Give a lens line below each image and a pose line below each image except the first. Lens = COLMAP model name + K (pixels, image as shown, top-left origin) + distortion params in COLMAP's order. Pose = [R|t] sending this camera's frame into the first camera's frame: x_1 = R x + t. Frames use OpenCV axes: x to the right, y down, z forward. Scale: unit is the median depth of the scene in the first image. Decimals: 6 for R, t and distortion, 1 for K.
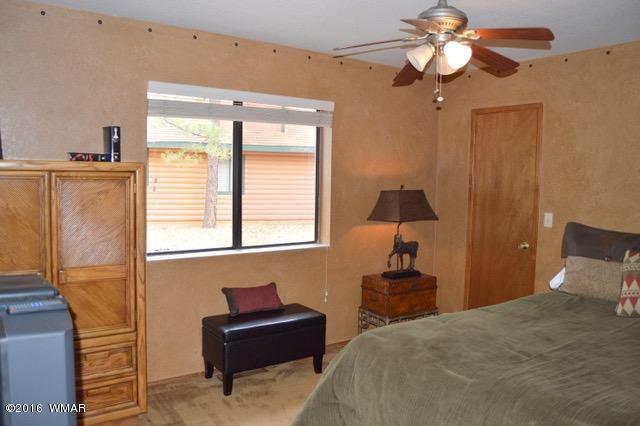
lens RADIAL K [[507.7, 0, 320.0], [0, 507.7, 213.0], [0, 0, 1]] dist [-0.073683, 0.008589]
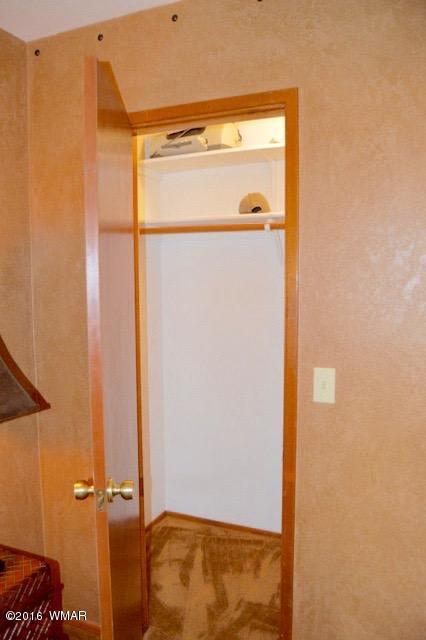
lens RADIAL K [[507.7, 0, 213.0], [0, 507.7, 320.0], [0, 0, 1]] dist [-0.073683, 0.008589]
pose [[0.853412, -0.089000, 0.513583, 0.179294], [0.073318, 0.996016, 0.050769, -0.067975], [-0.516055, -0.005672, 0.856537, 0.717546]]
